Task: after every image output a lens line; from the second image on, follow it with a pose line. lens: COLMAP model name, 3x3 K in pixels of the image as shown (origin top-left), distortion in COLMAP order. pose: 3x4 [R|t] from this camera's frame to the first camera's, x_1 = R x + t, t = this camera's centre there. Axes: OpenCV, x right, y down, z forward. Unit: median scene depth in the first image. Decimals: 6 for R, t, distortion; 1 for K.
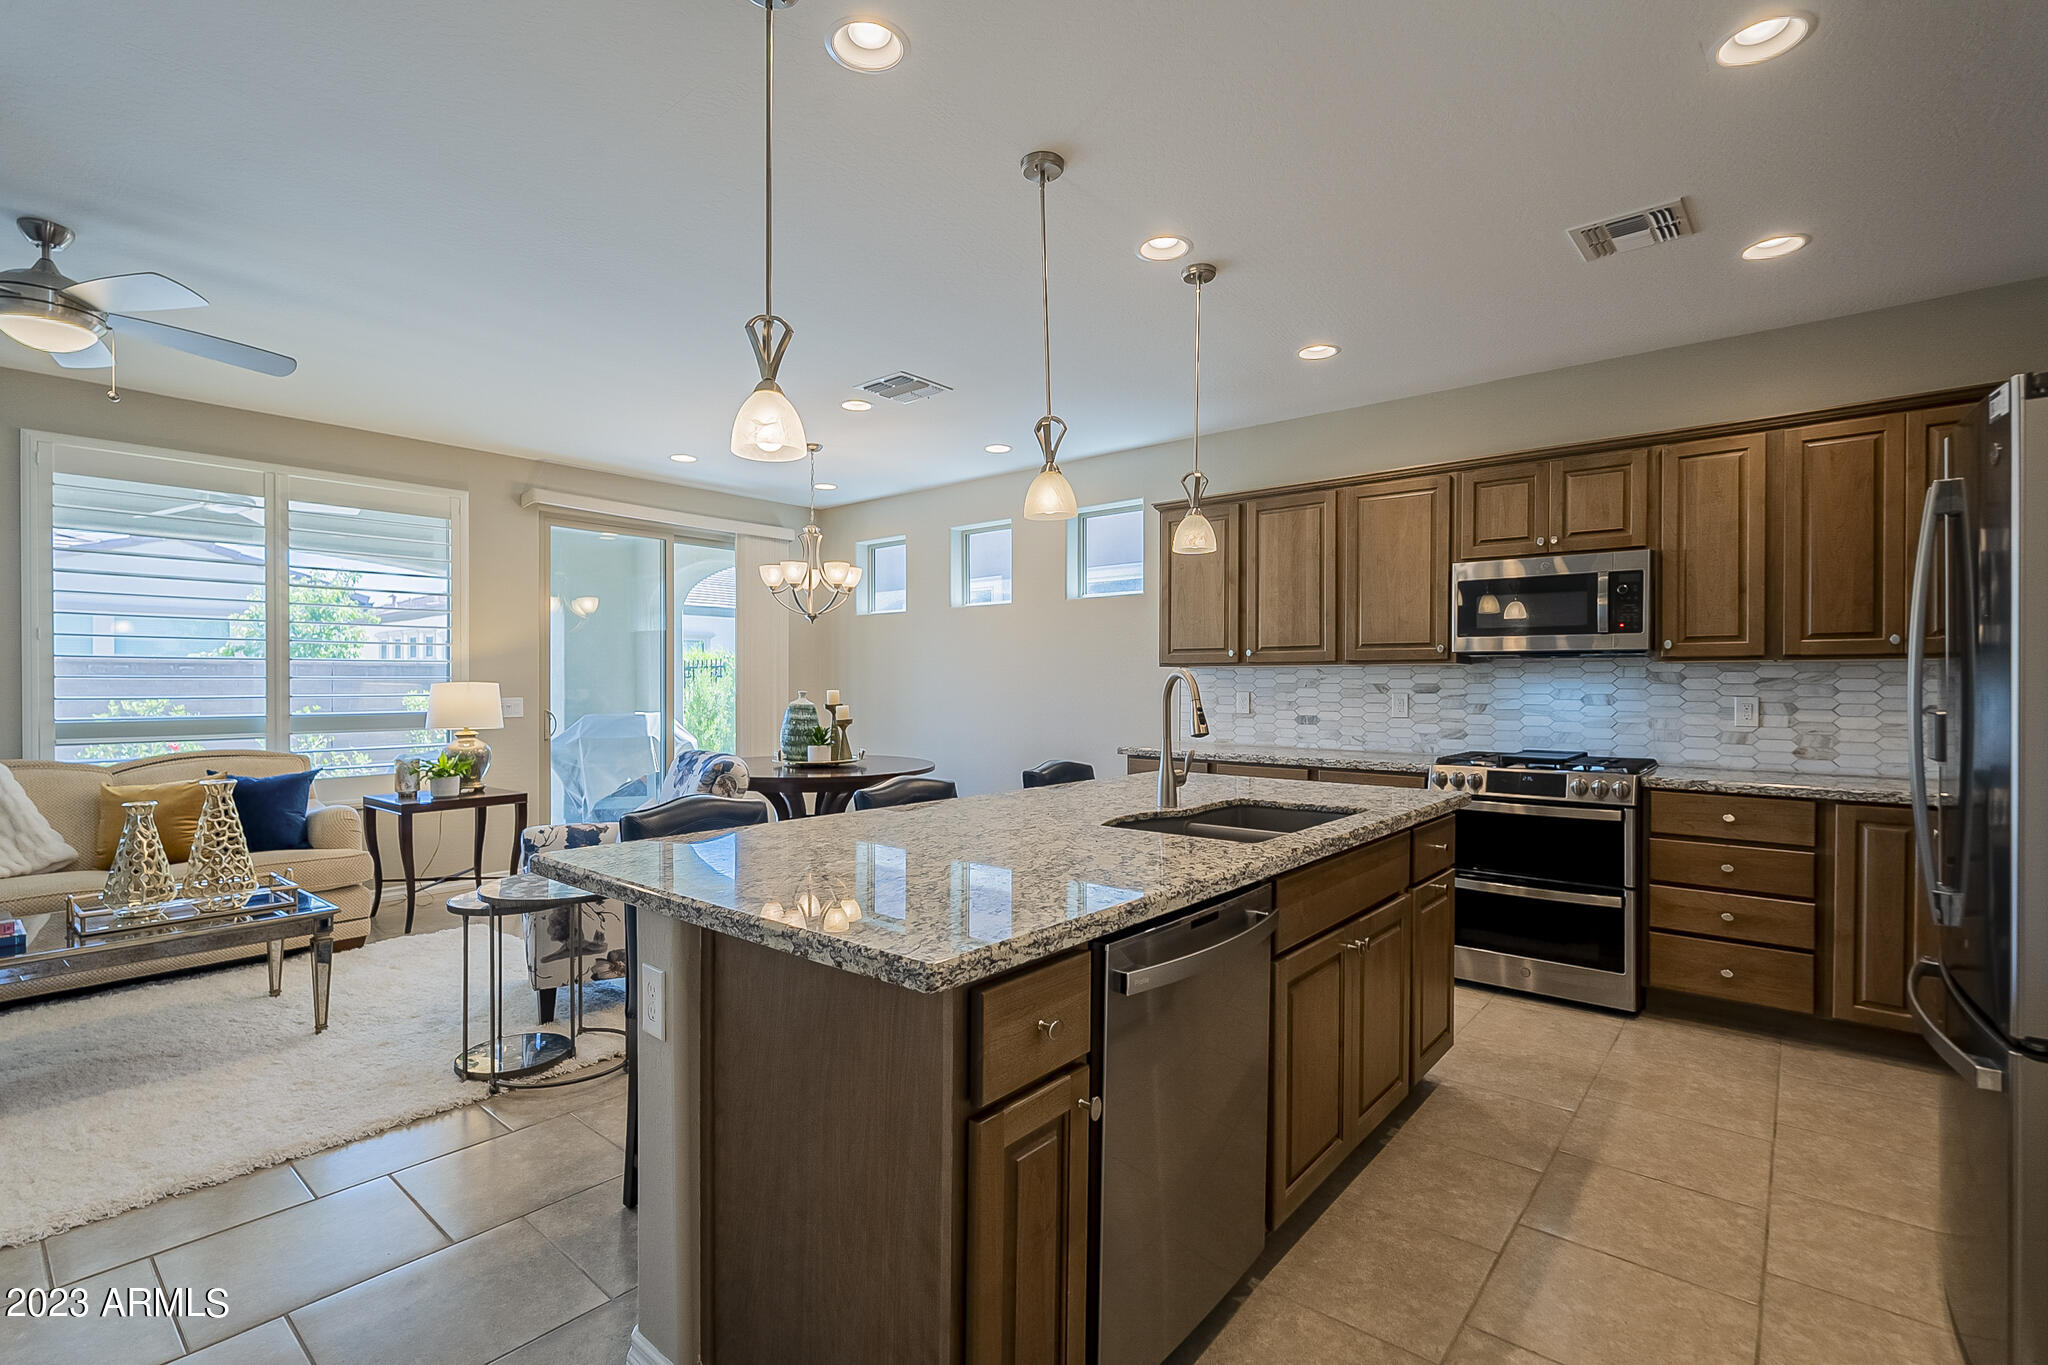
lens RADIAL K [[935.5, 0, 1024.0], [0, 935.5, 682.5], [0, 0, 1]] dist [0.000869, 0.000040]
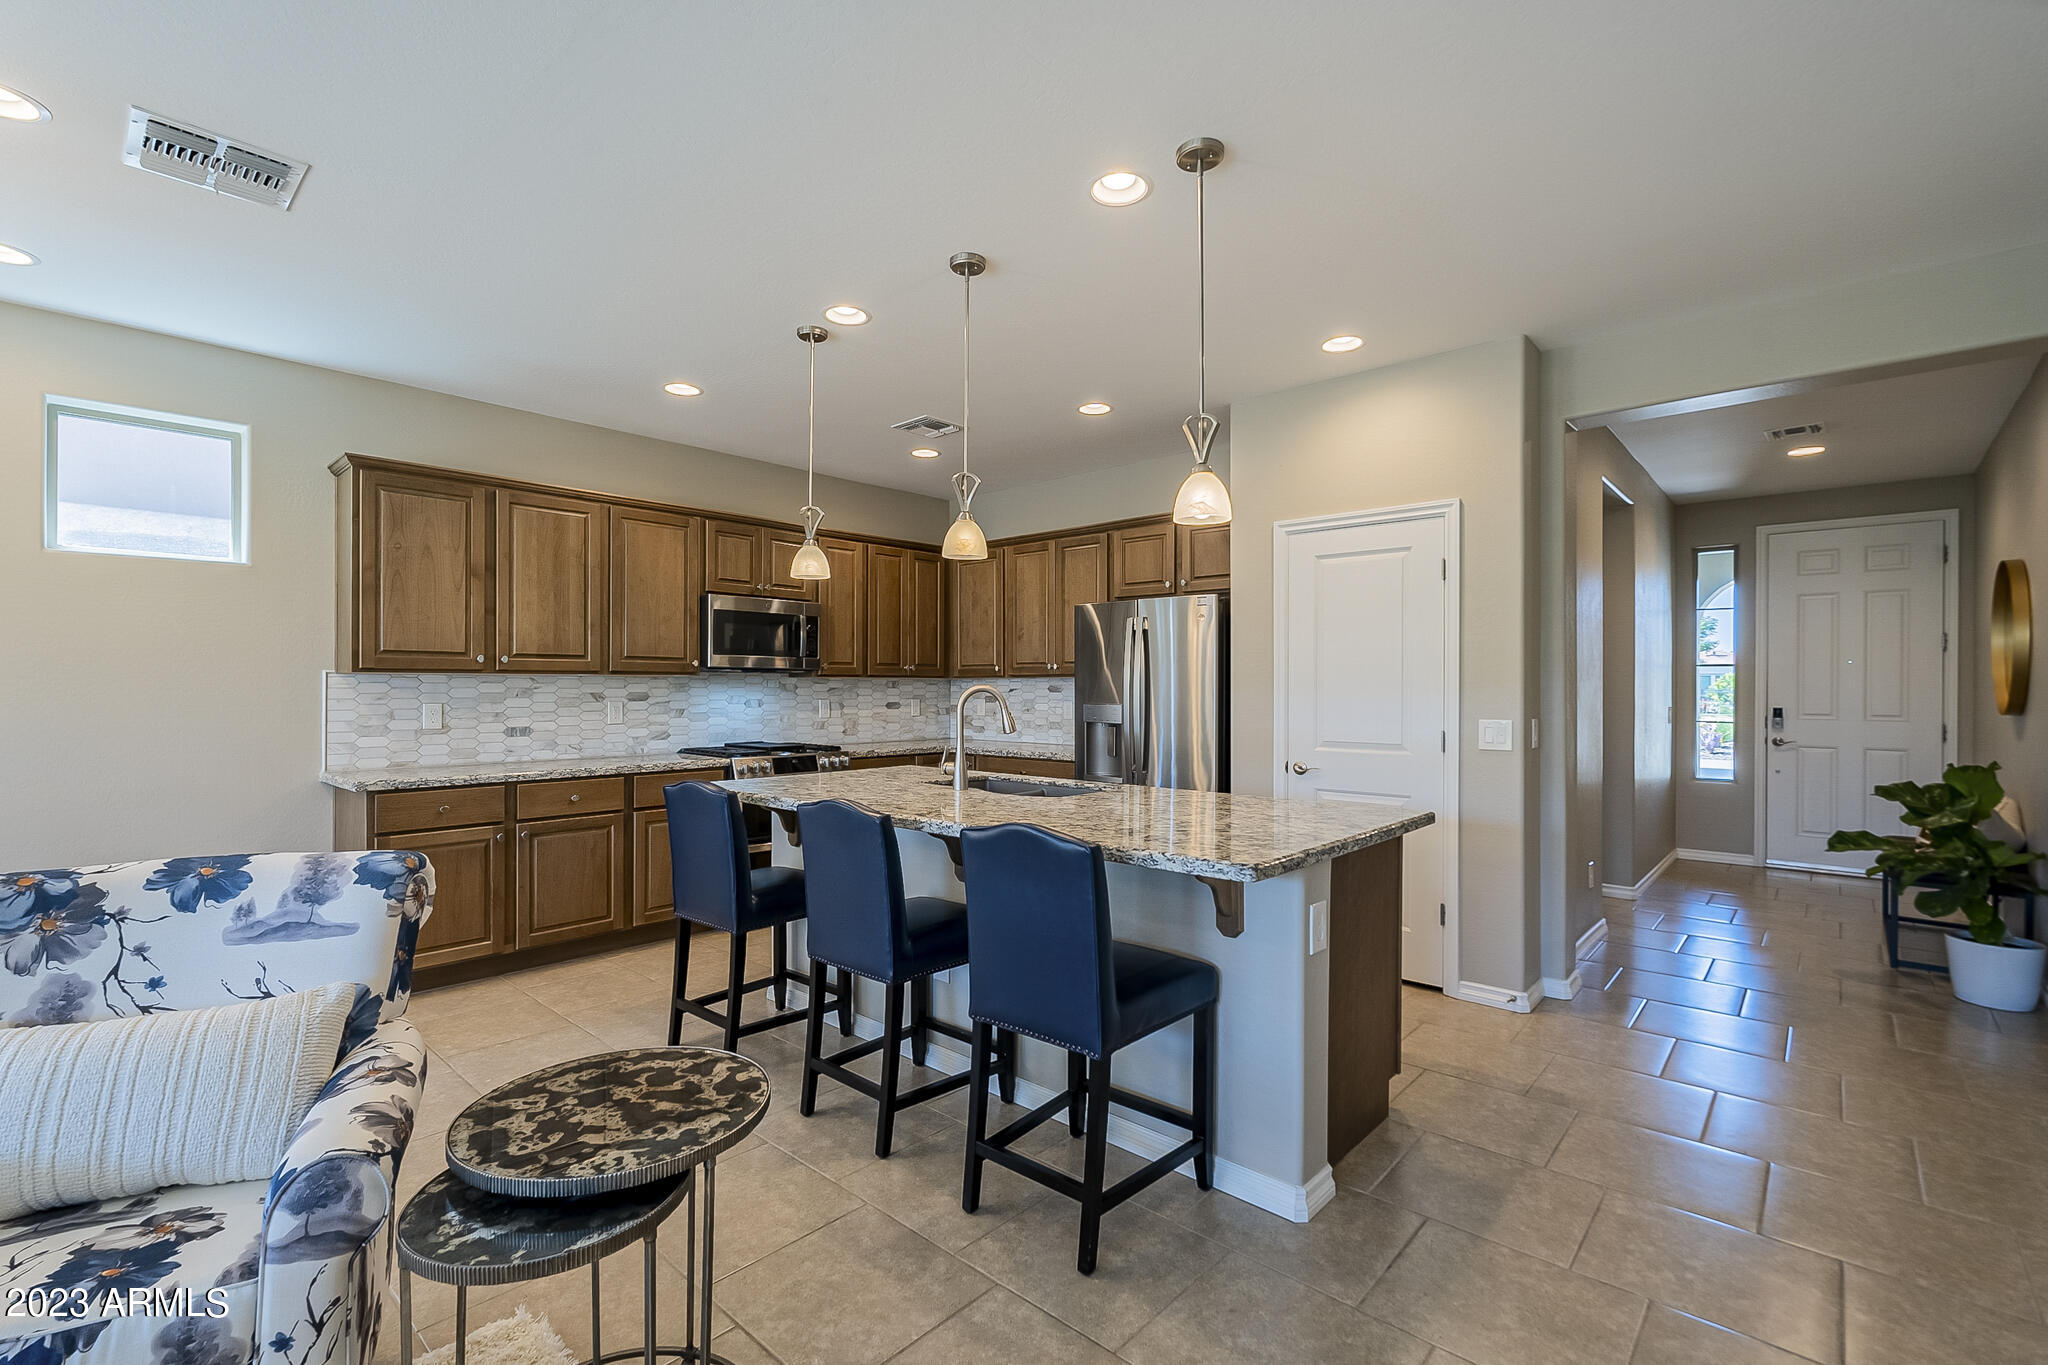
lens RADIAL K [[892.5, 0, 1024.0], [0, 892.5, 682.5], [0, 0, 1]] dist [0.000956, -0.000323]
pose [[0.043218, 0.007111, 0.999040, -0.633781], [0.003526, 0.999967, -0.007271, -0.001299], [-0.999059, 0.003837, 0.043192, 0.497293]]
